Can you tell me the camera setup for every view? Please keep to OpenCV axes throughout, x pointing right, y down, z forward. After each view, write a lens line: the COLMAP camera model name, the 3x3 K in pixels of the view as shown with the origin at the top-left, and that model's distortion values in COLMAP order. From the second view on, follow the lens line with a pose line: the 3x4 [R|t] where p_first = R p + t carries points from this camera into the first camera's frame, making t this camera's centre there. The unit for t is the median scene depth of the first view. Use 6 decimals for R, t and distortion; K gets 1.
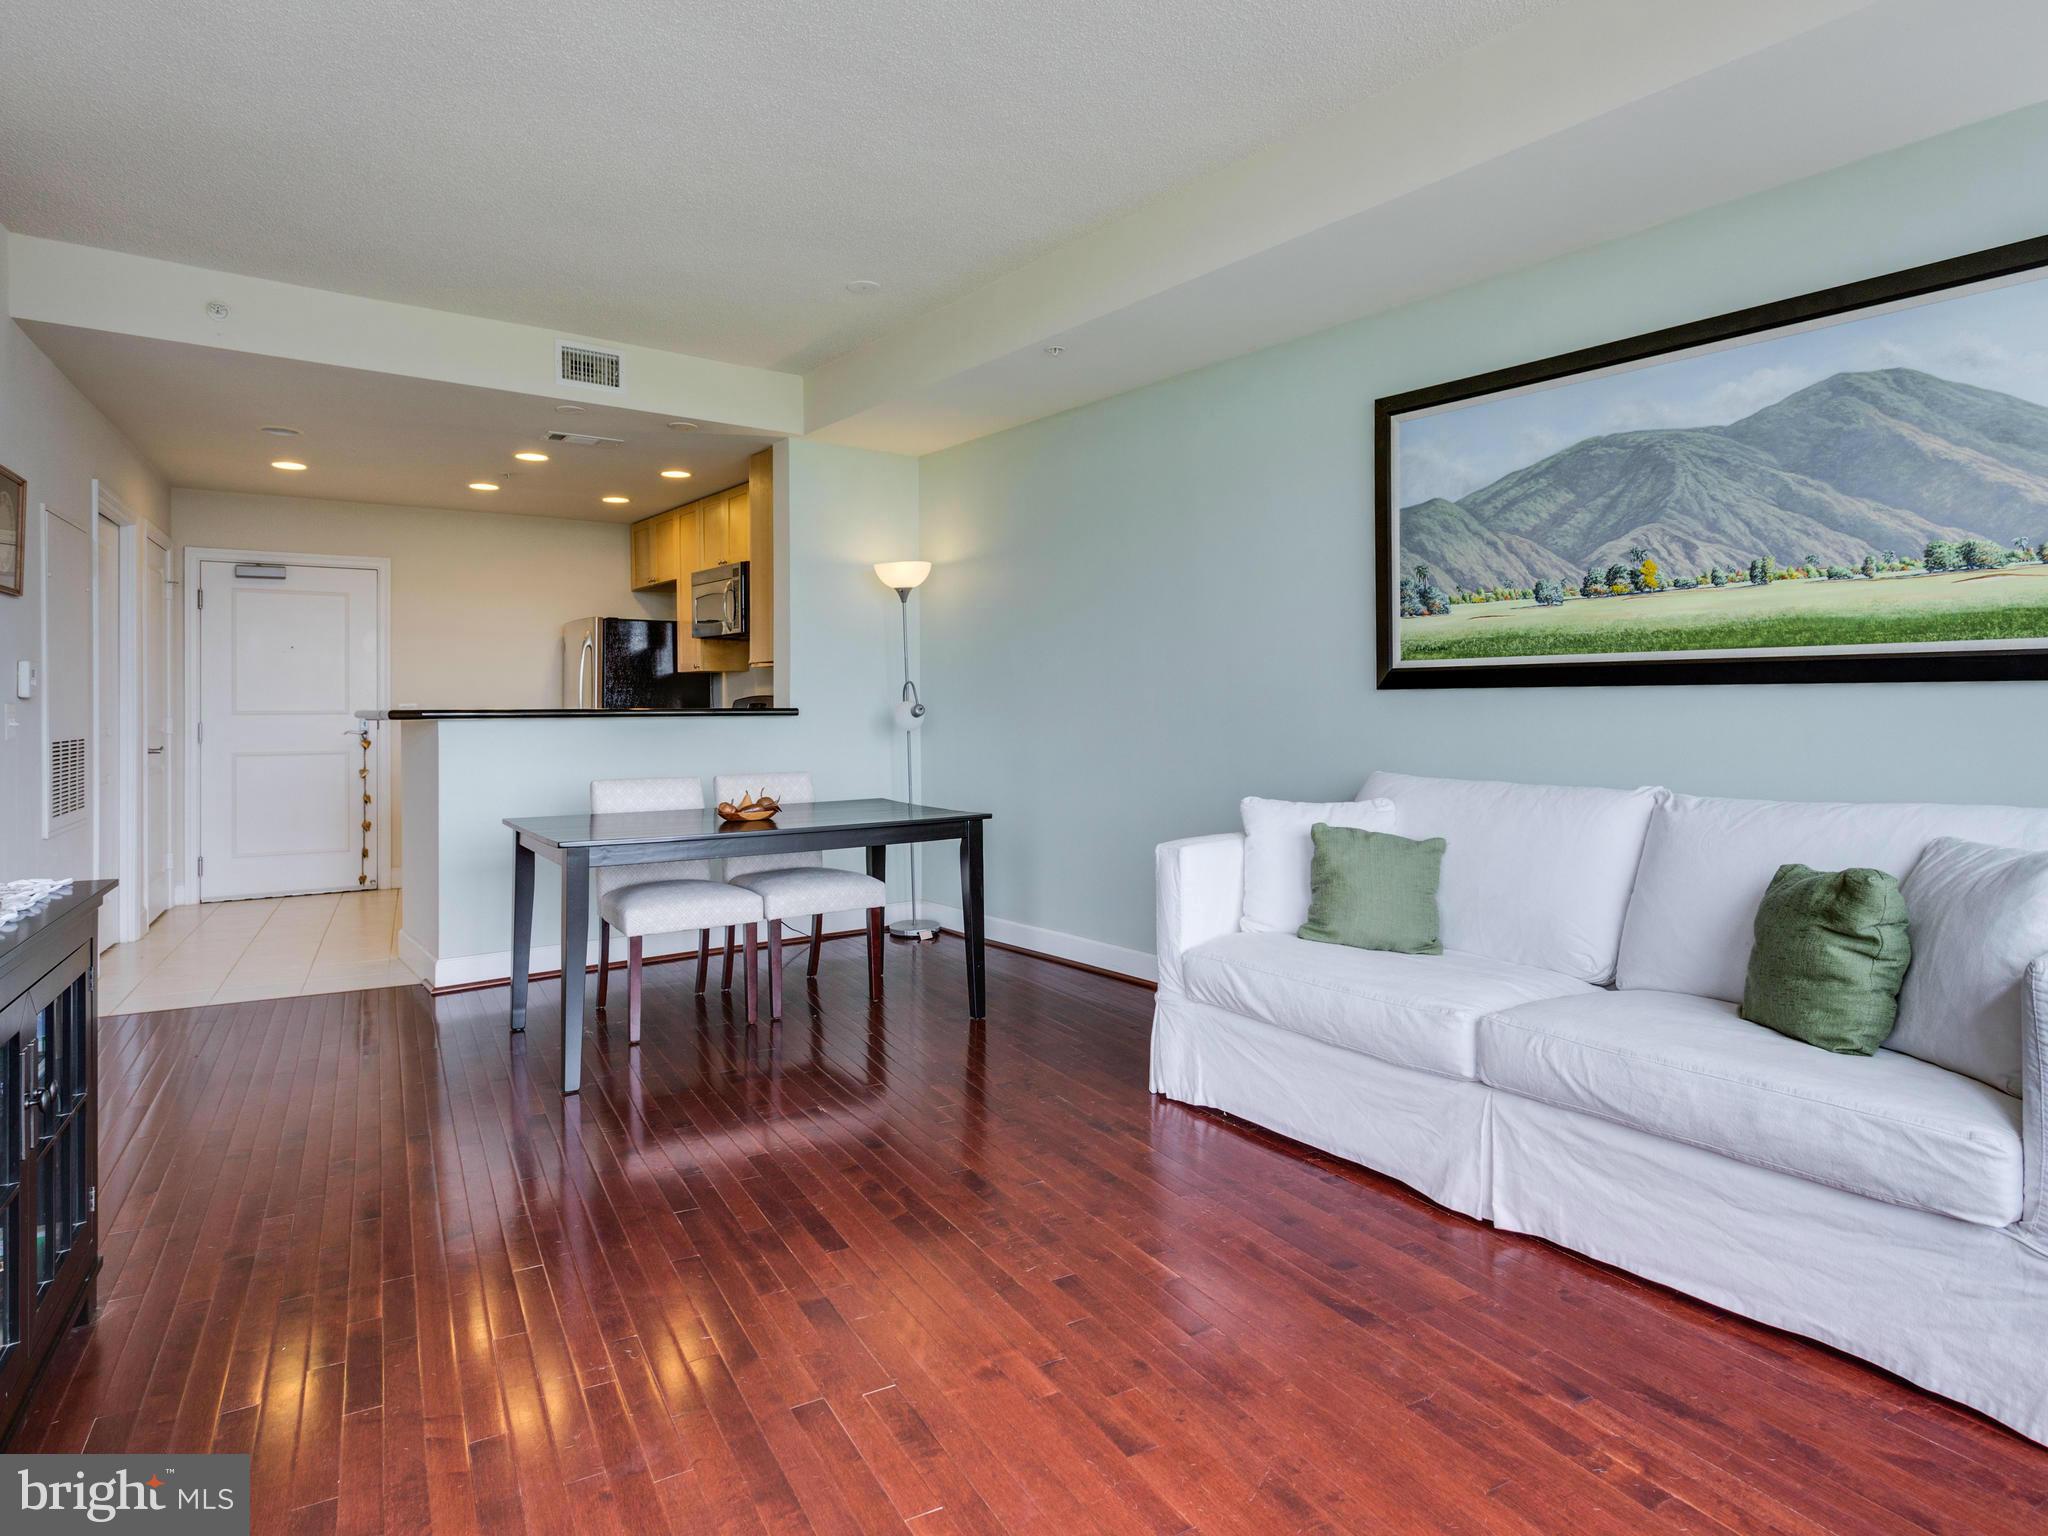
lens RADIAL K [[1185.9, 0, 1030.2], [0, 1185.9, 695.0], [0, 0, 1]] dist [0.001194, 0.003366]
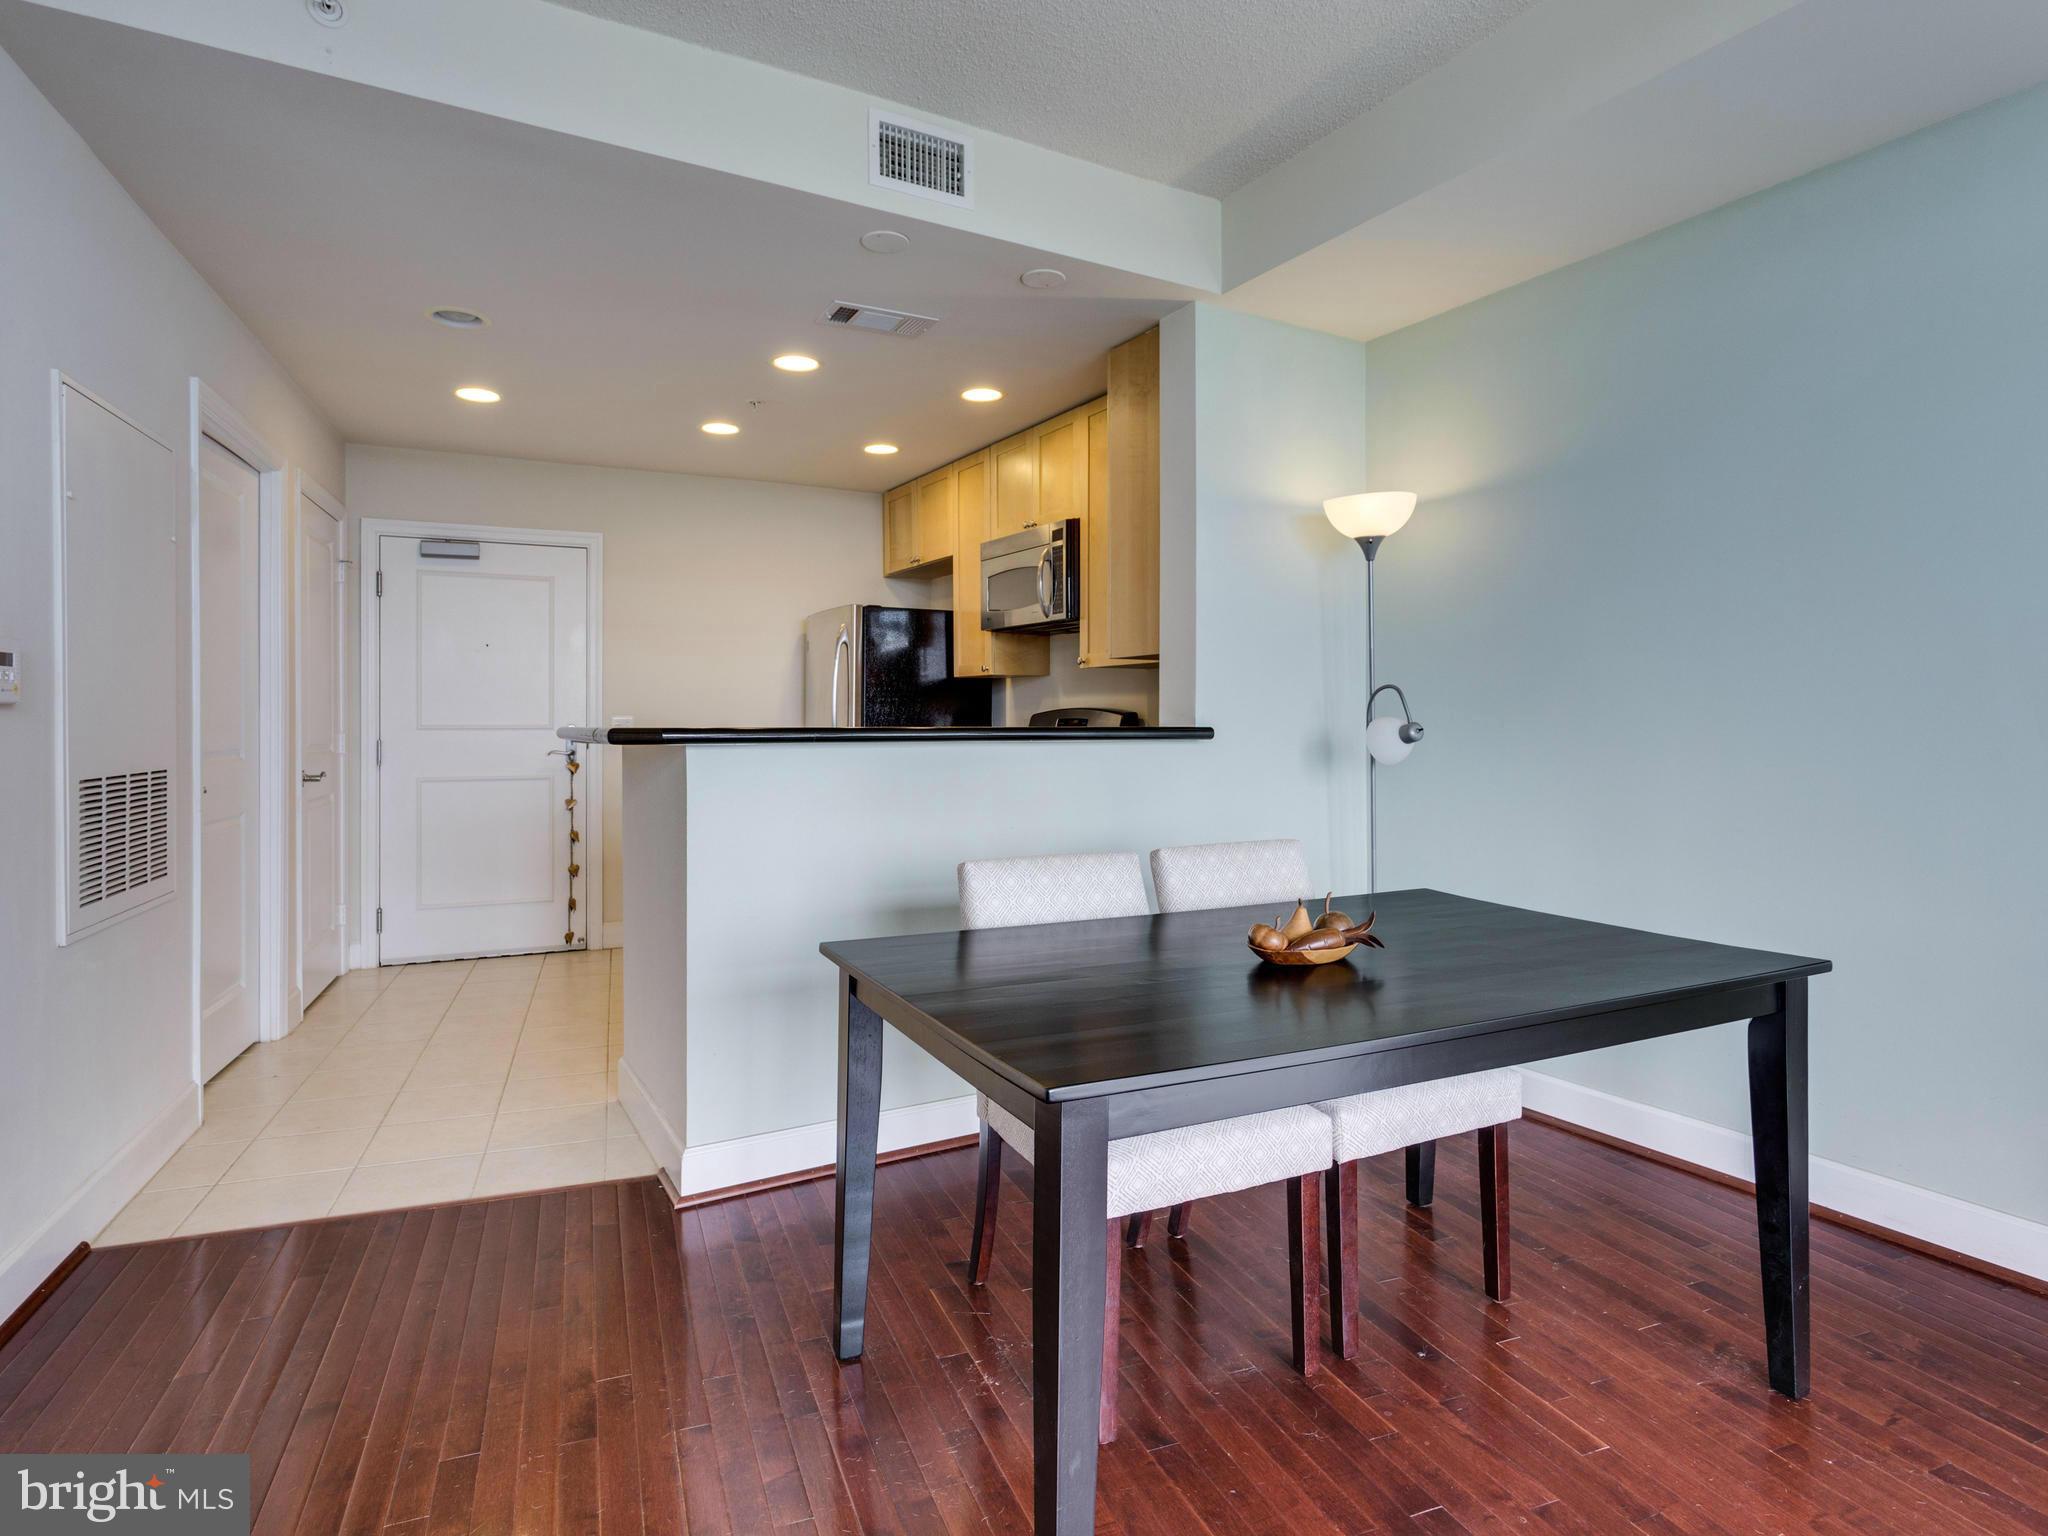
lens RADIAL K [[1102.2, 0, 991.4], [0, 1102.2, 717.5], [0, 0, 1]] dist [-0.000046, 0.000442]
pose [[0.989042, 0.004557, -0.147563, -0.264953], [-0.003614, 0.999971, 0.006661, 0.003019], [0.147589, -0.006055, 0.989030, 0.474091]]
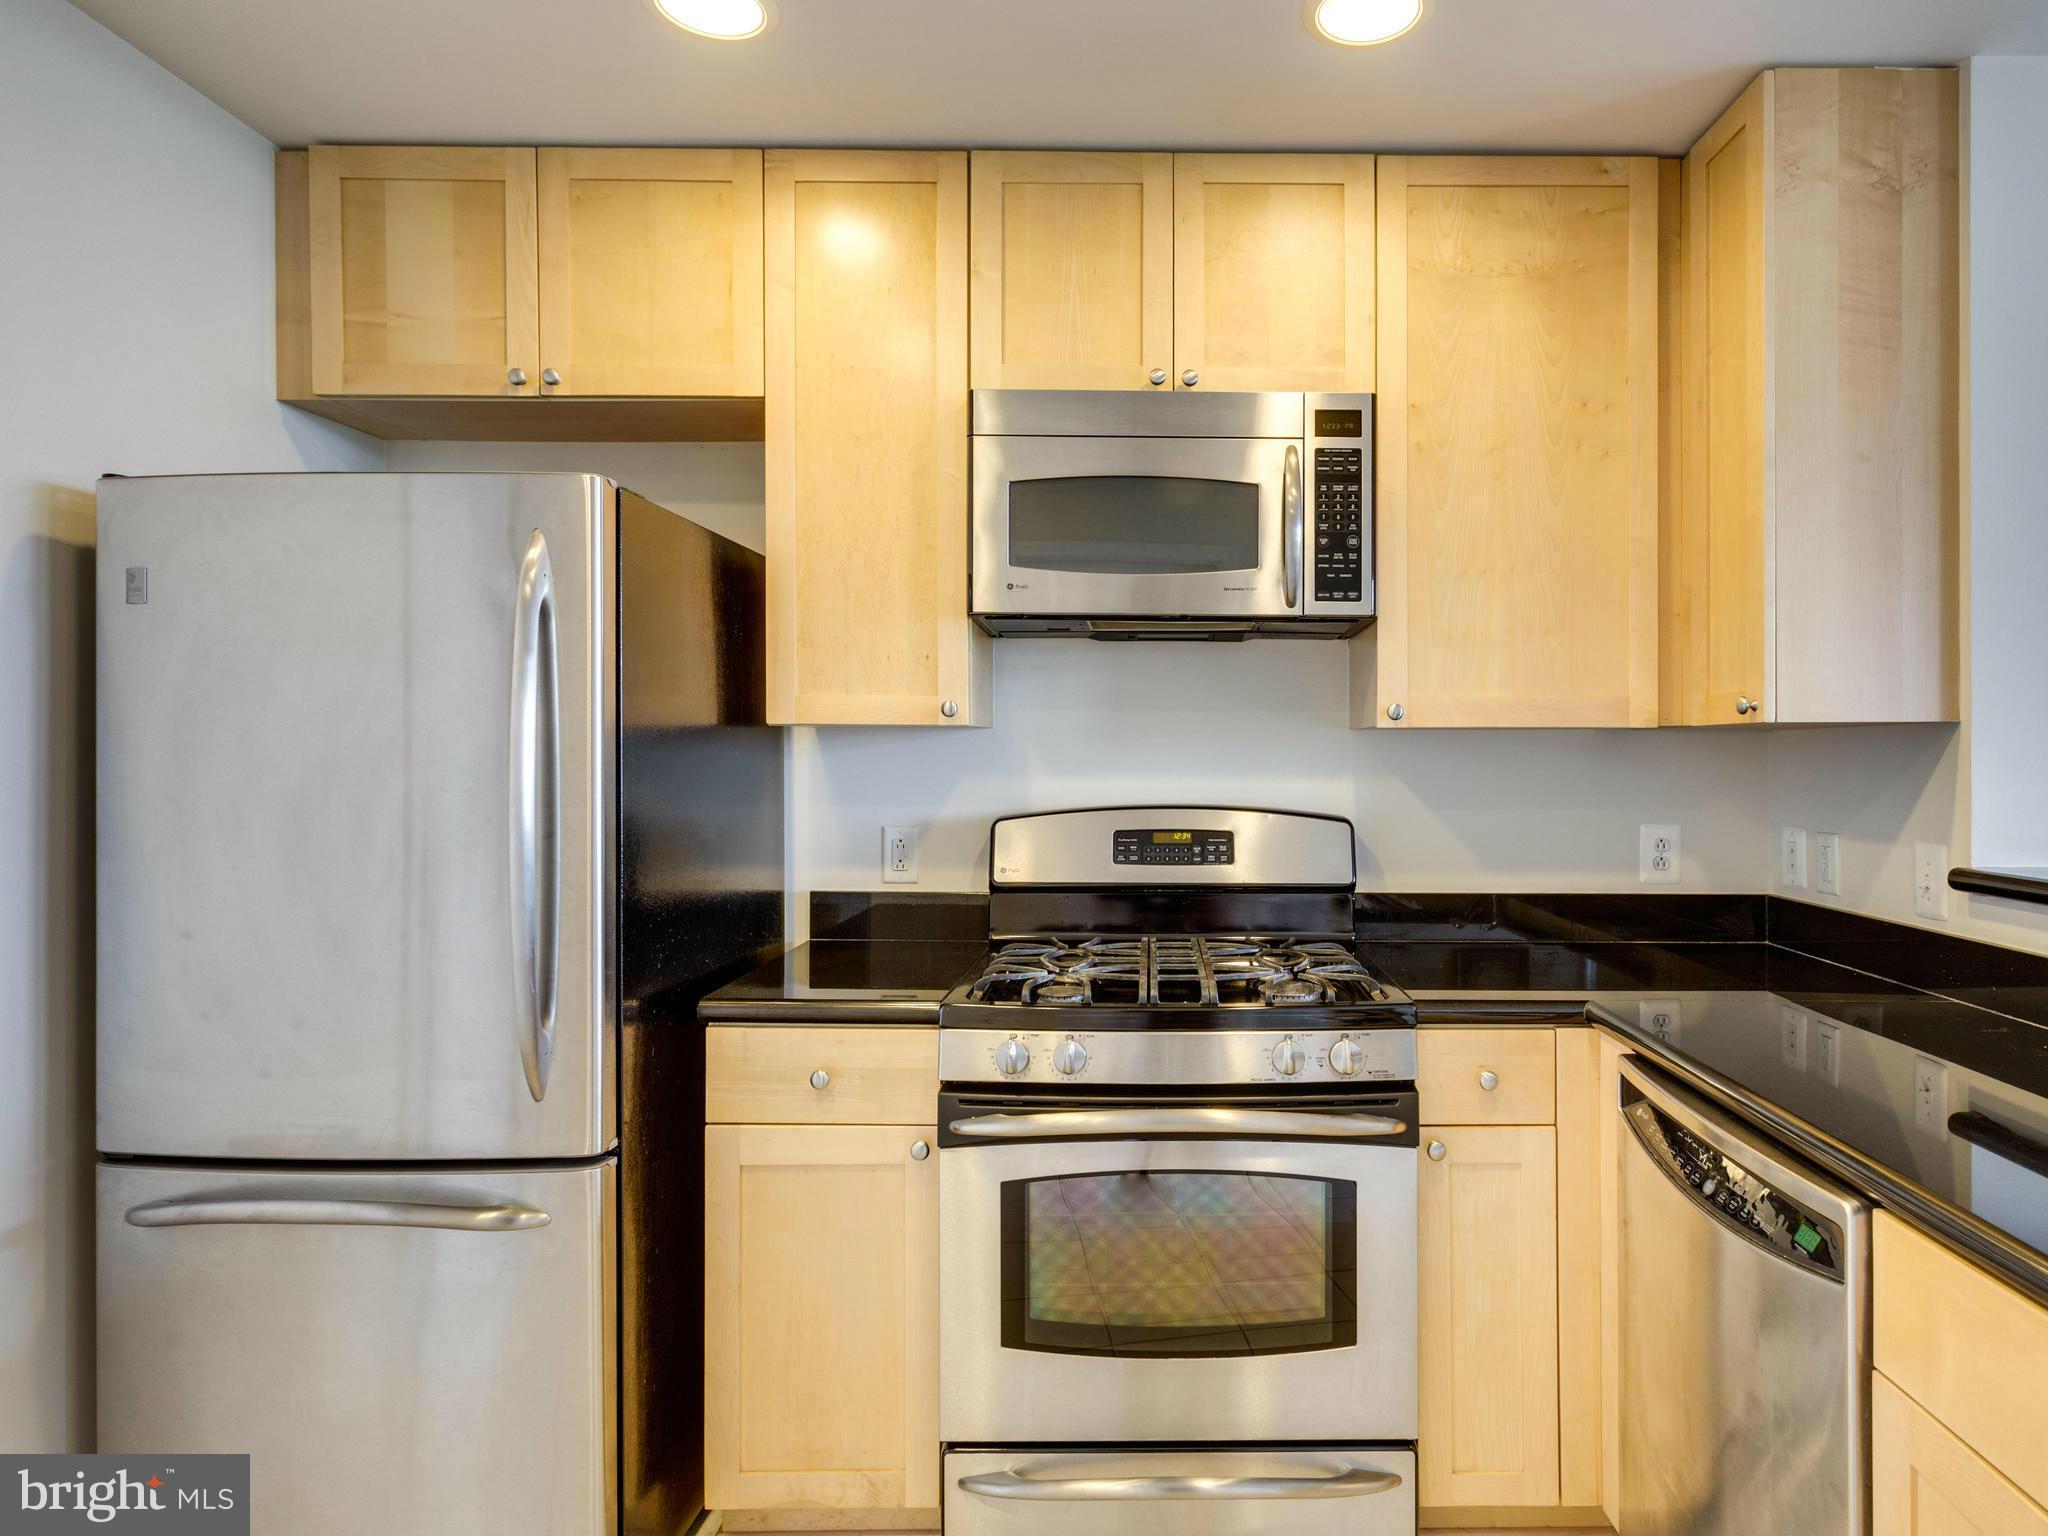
lens RADIAL K [[1199.0, 0, 1178.3], [0, 1199.0, 757.2], [0, 0, 1]] dist [0.002717, 0.001201]
pose [[0.600458, 0.006715, 0.799628, -0.737954], [-0.010961, 0.999940, -0.000167, -0.019877], [-0.799581, -0.008665, 0.600496, 1.178922]]
